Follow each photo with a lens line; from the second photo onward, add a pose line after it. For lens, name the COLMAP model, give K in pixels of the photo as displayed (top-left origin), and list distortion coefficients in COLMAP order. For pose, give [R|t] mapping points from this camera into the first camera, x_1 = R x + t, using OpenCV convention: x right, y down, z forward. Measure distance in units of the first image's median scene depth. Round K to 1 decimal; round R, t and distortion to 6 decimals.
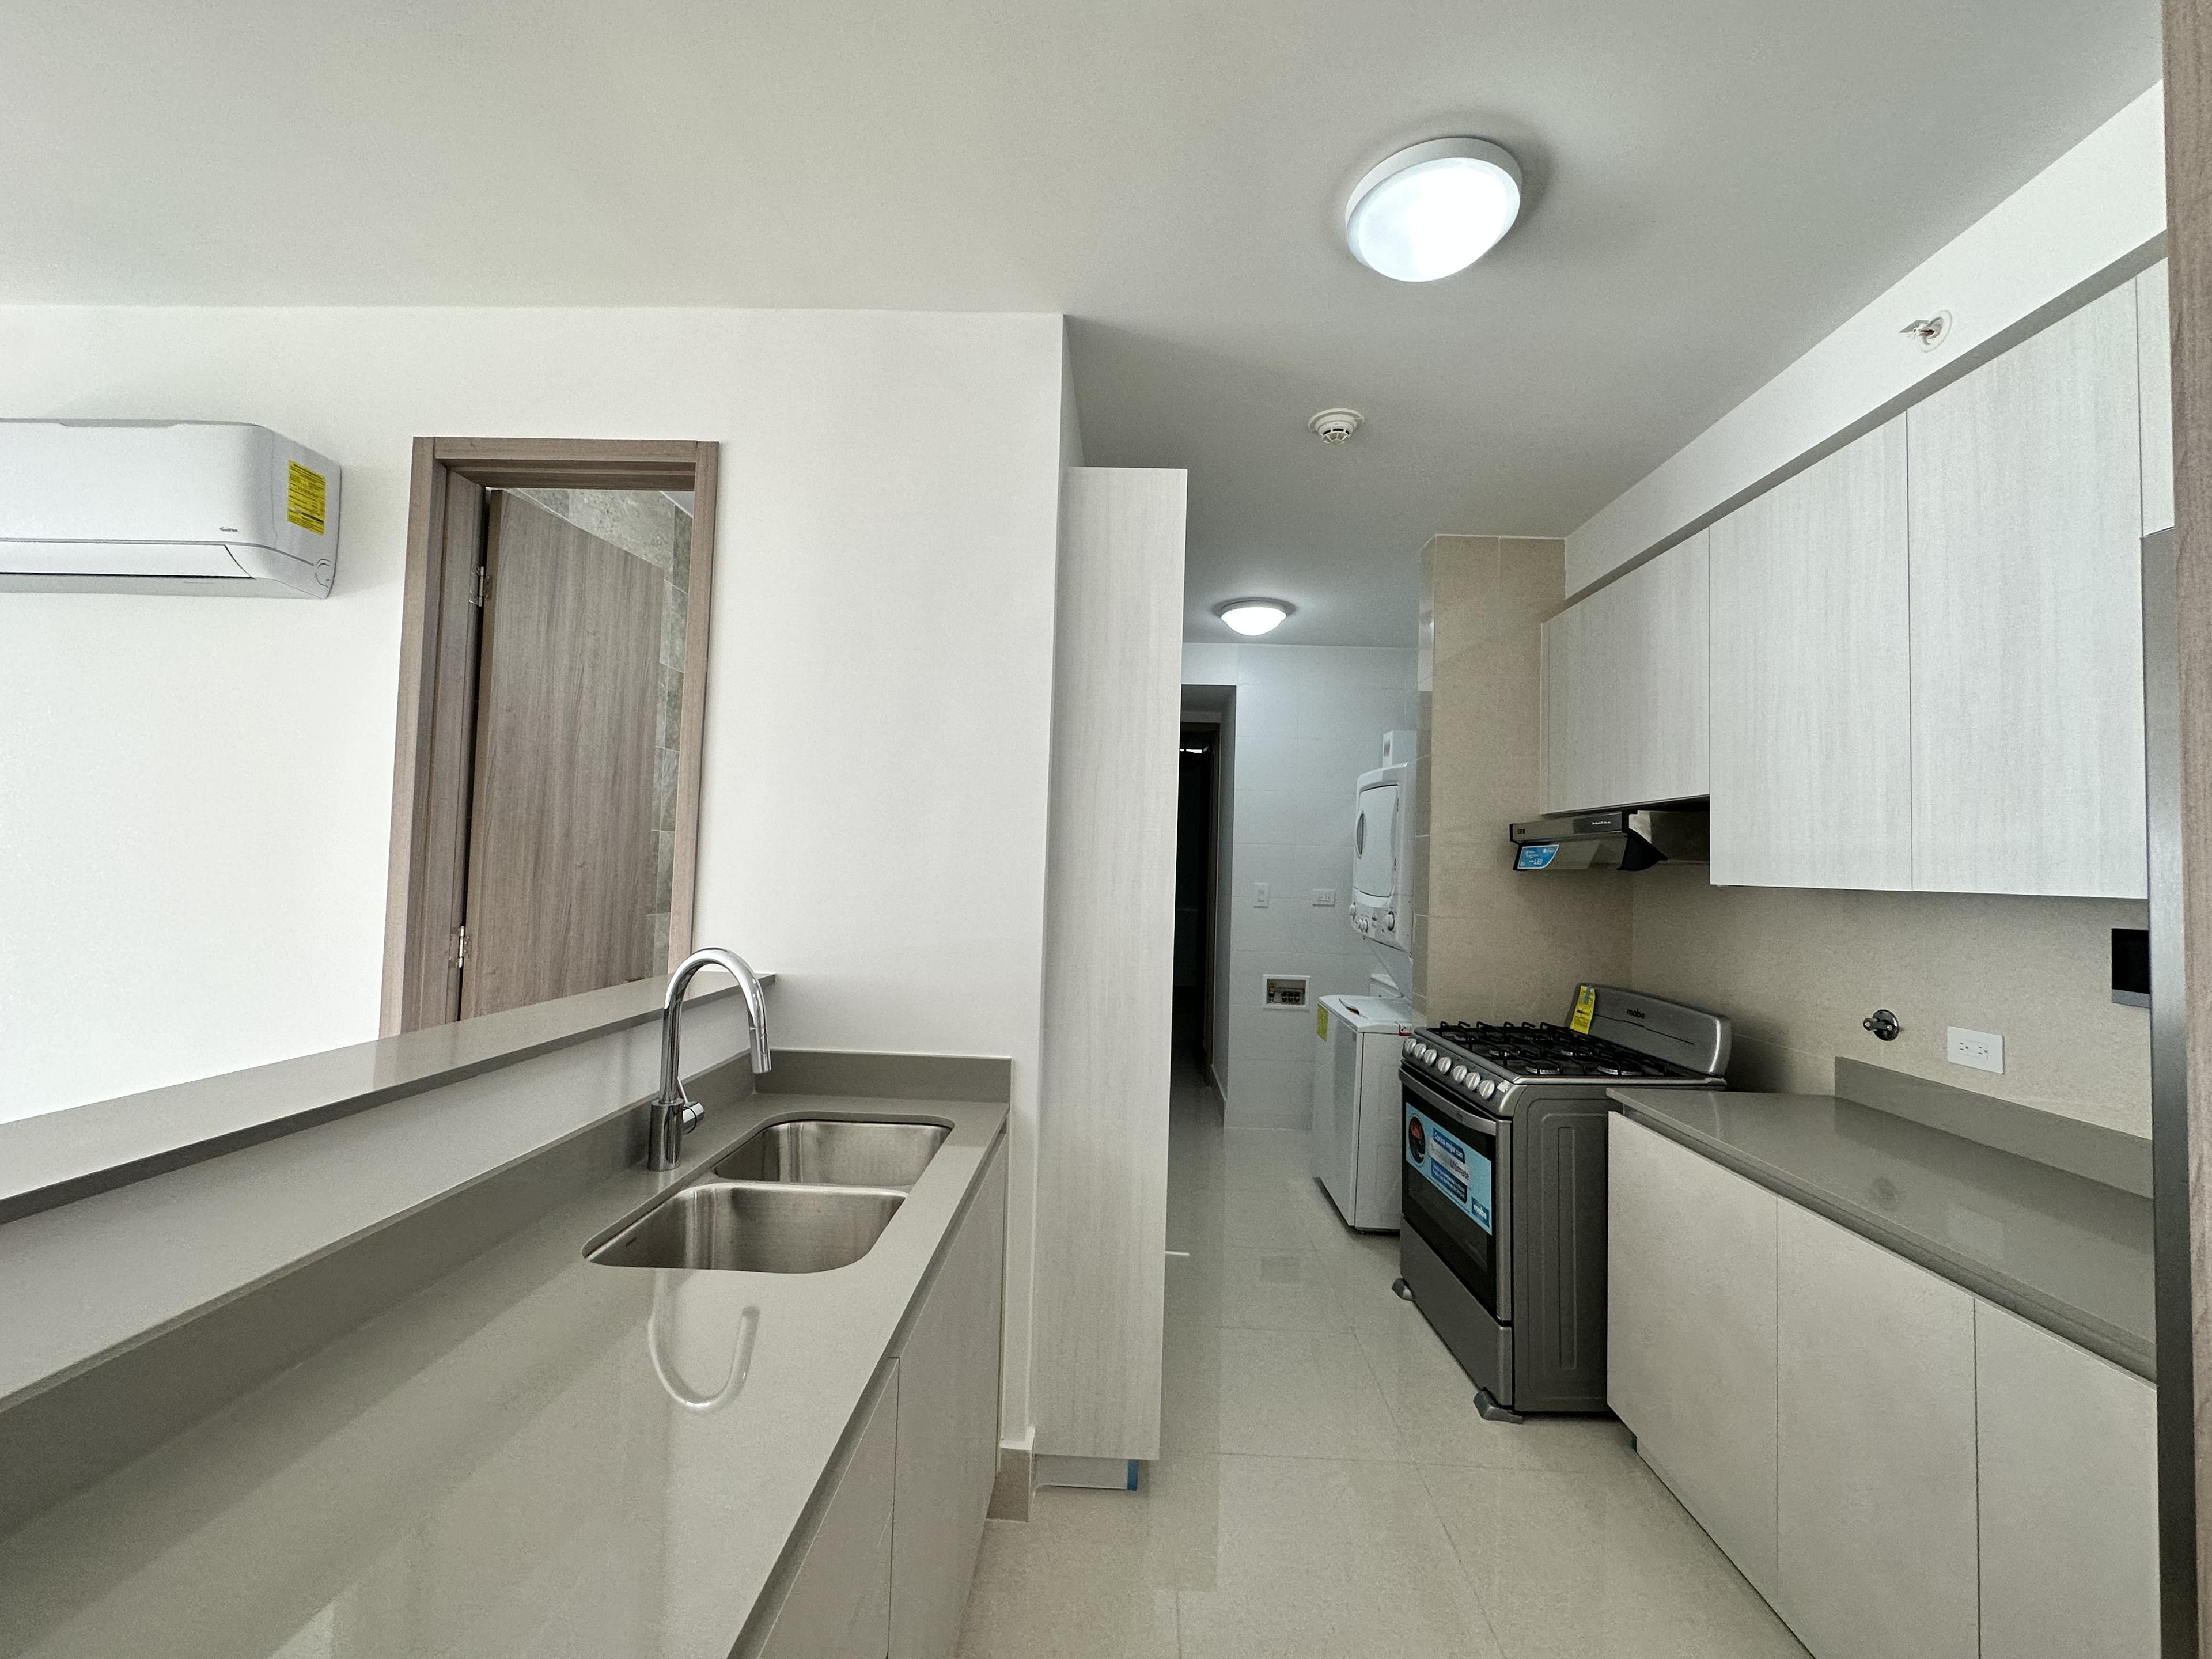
lens RADIAL K [[881.7, 0, 1112.0], [0, 881.7, 826.4], [0, 0, 1]] dist [-0.003382, 0.001224]
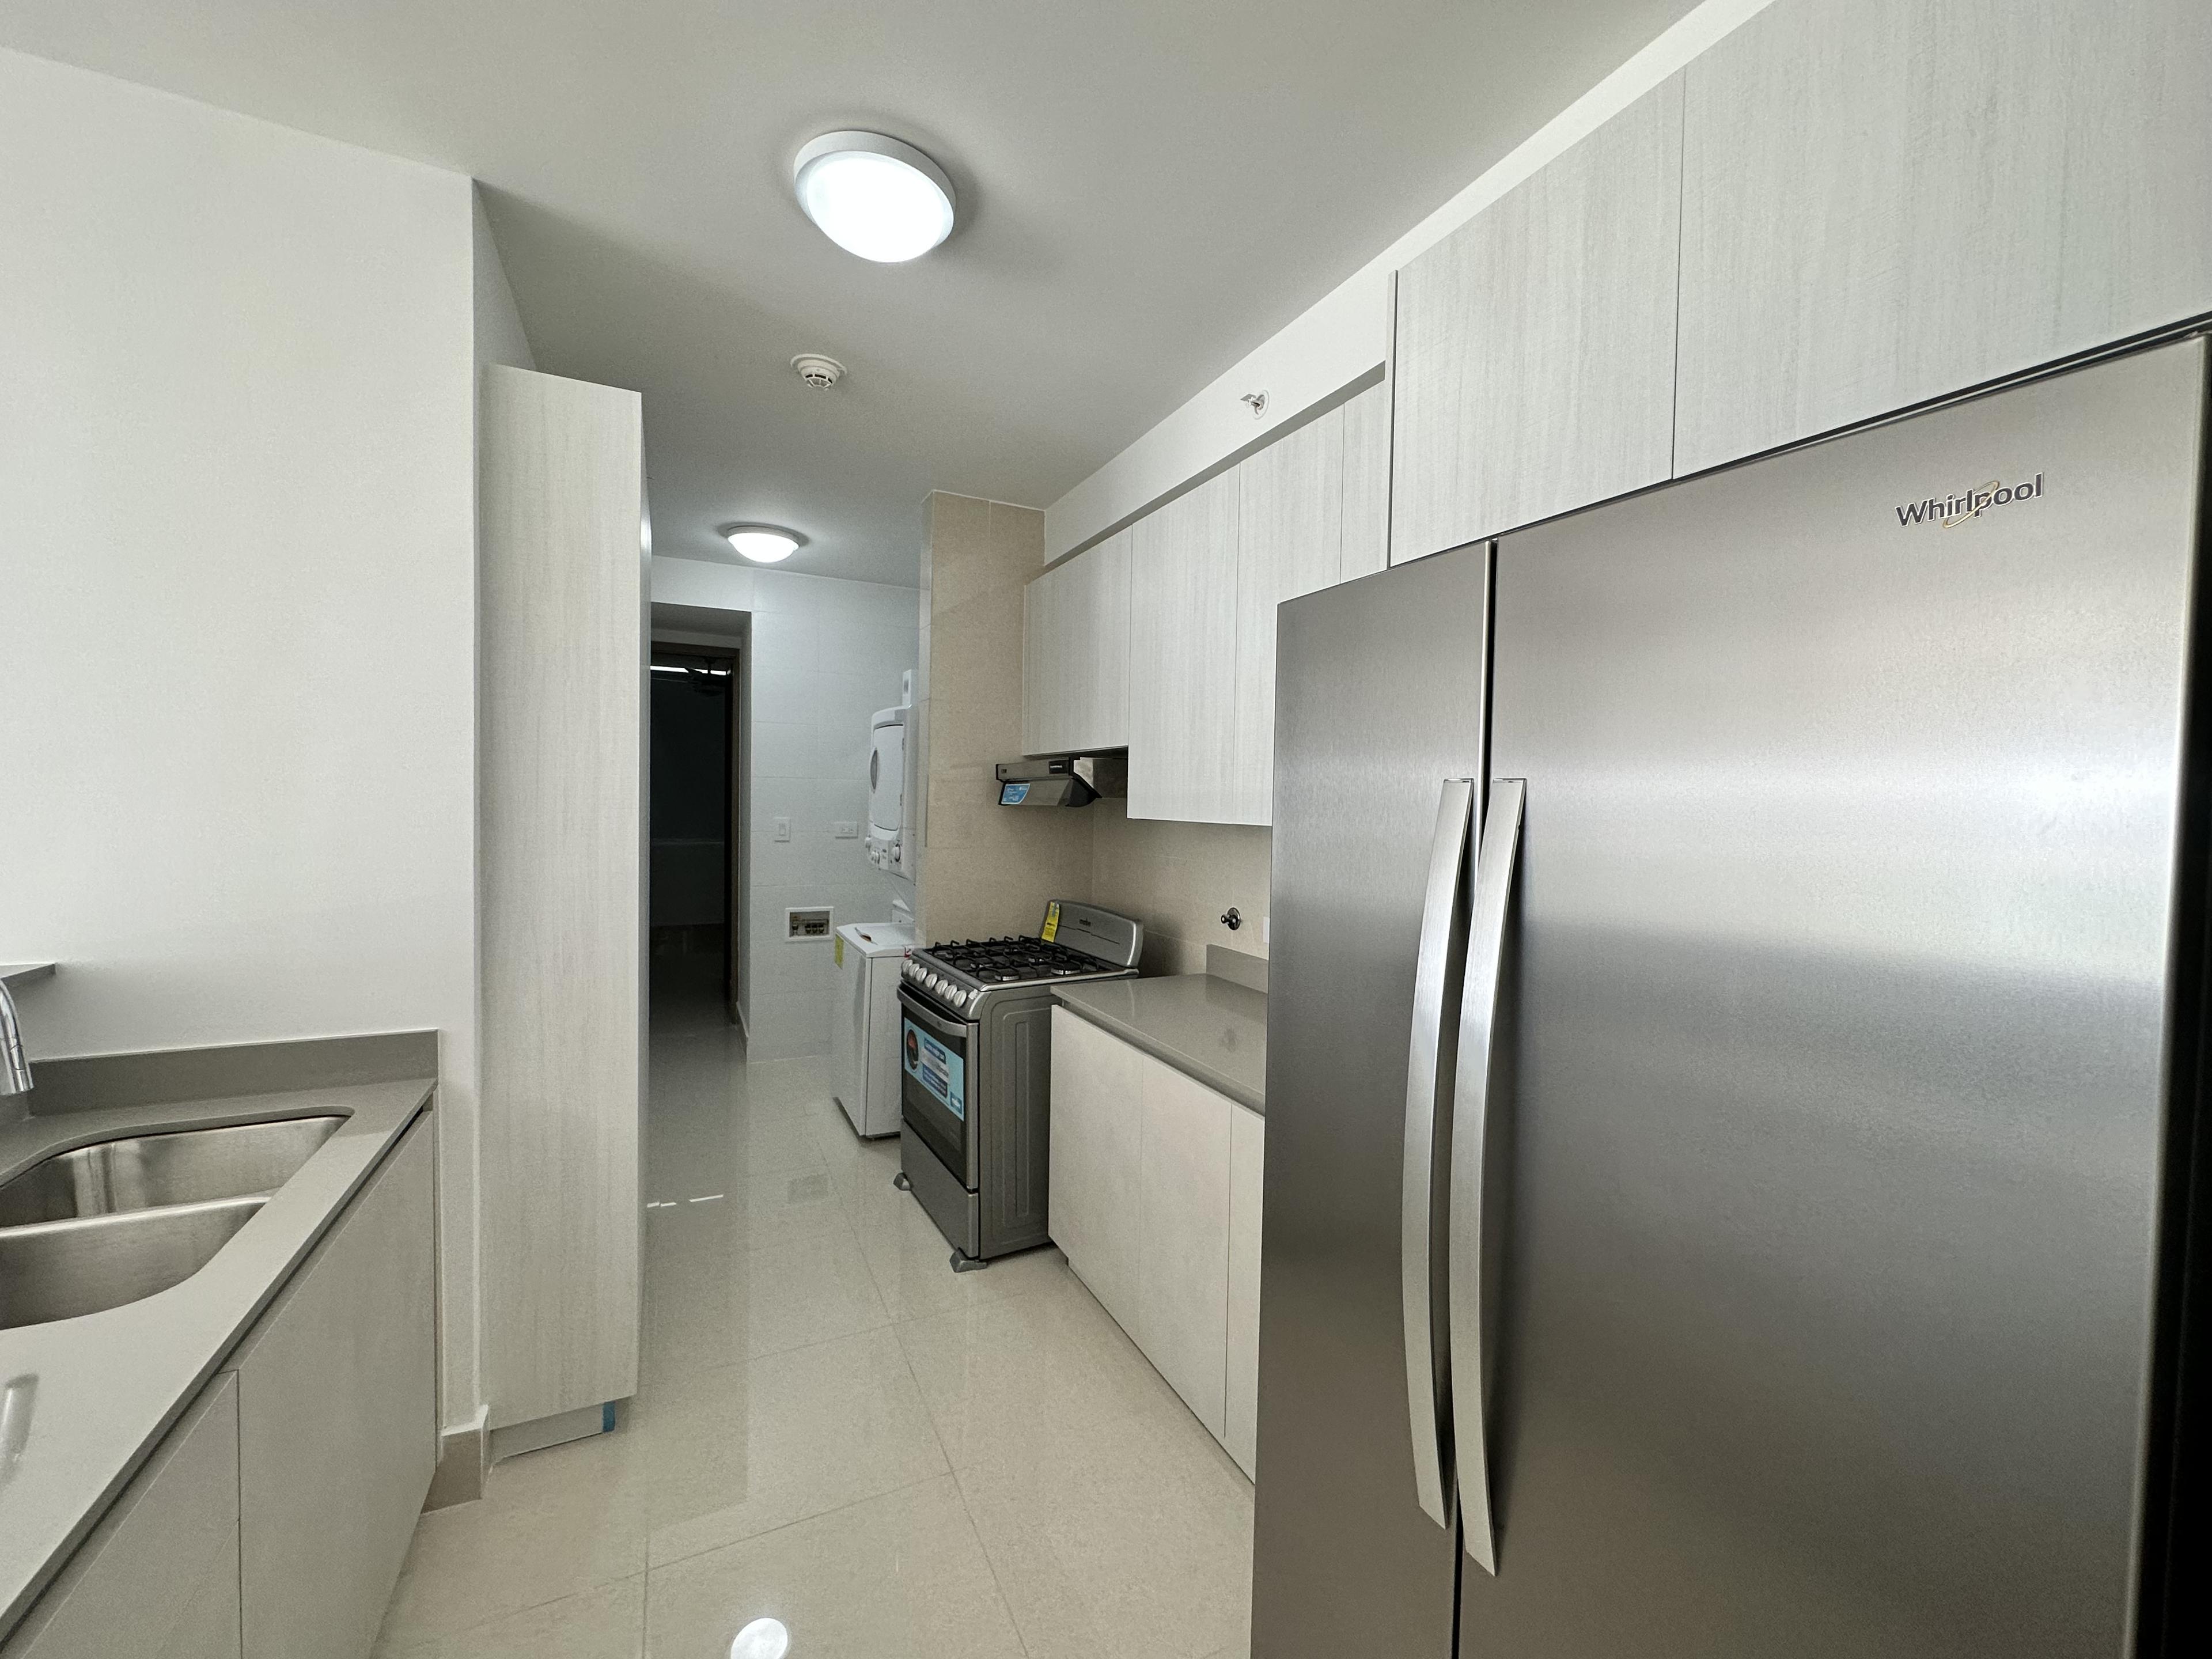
lens RADIAL K [[881.7, 0, 1112.3], [0, 881.7, 825.0], [0, 0, 1]] dist [-0.003382, 0.001224]
pose [[0.884183, -0.027150, 0.466350, 0.076998], [-0.012475, 0.996581, 0.081672, -0.026786], [-0.466973, -0.078031, 0.880822, -0.098213]]
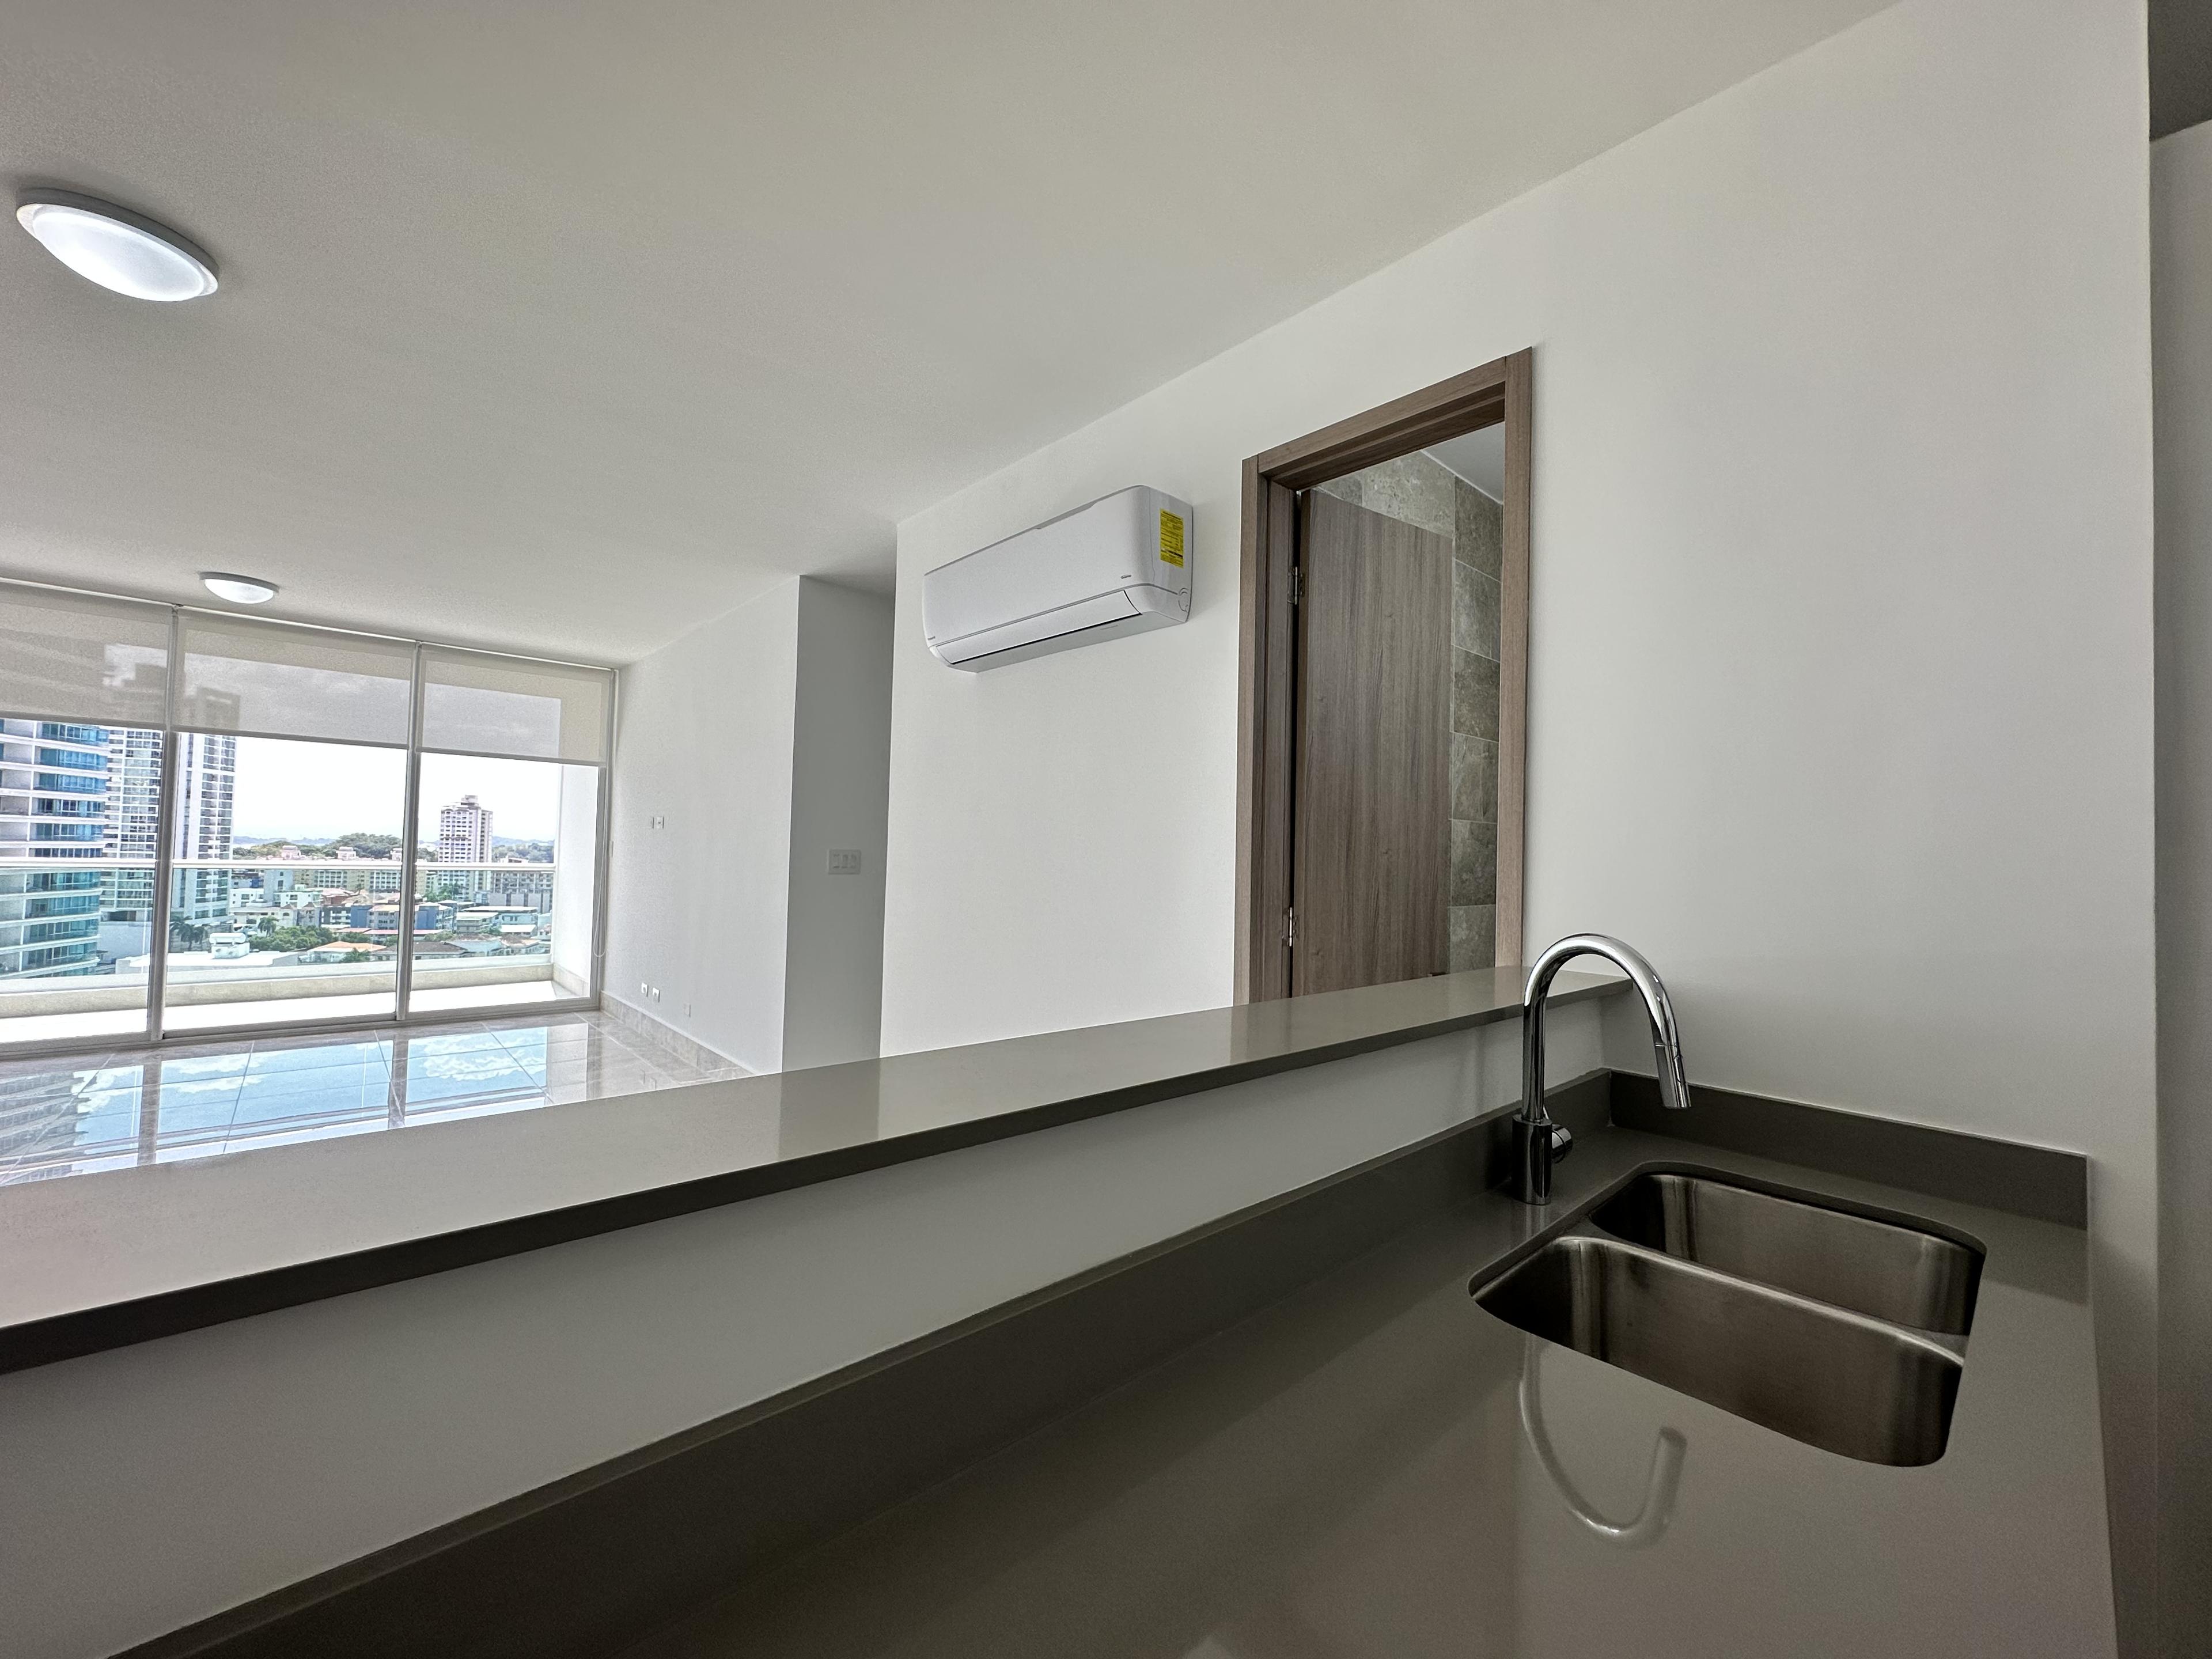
lens RADIAL K [[881.7, 0, 1112.0], [0, 881.7, 831.9], [0, 0, 1]] dist [-0.003382, 0.001224]
pose [[0.700073, -0.028785, -0.713491, -0.135973], [0.025057, 0.999562, -0.015741, 0.035414], [0.713632, -0.006858, 0.700488, 0.109515]]
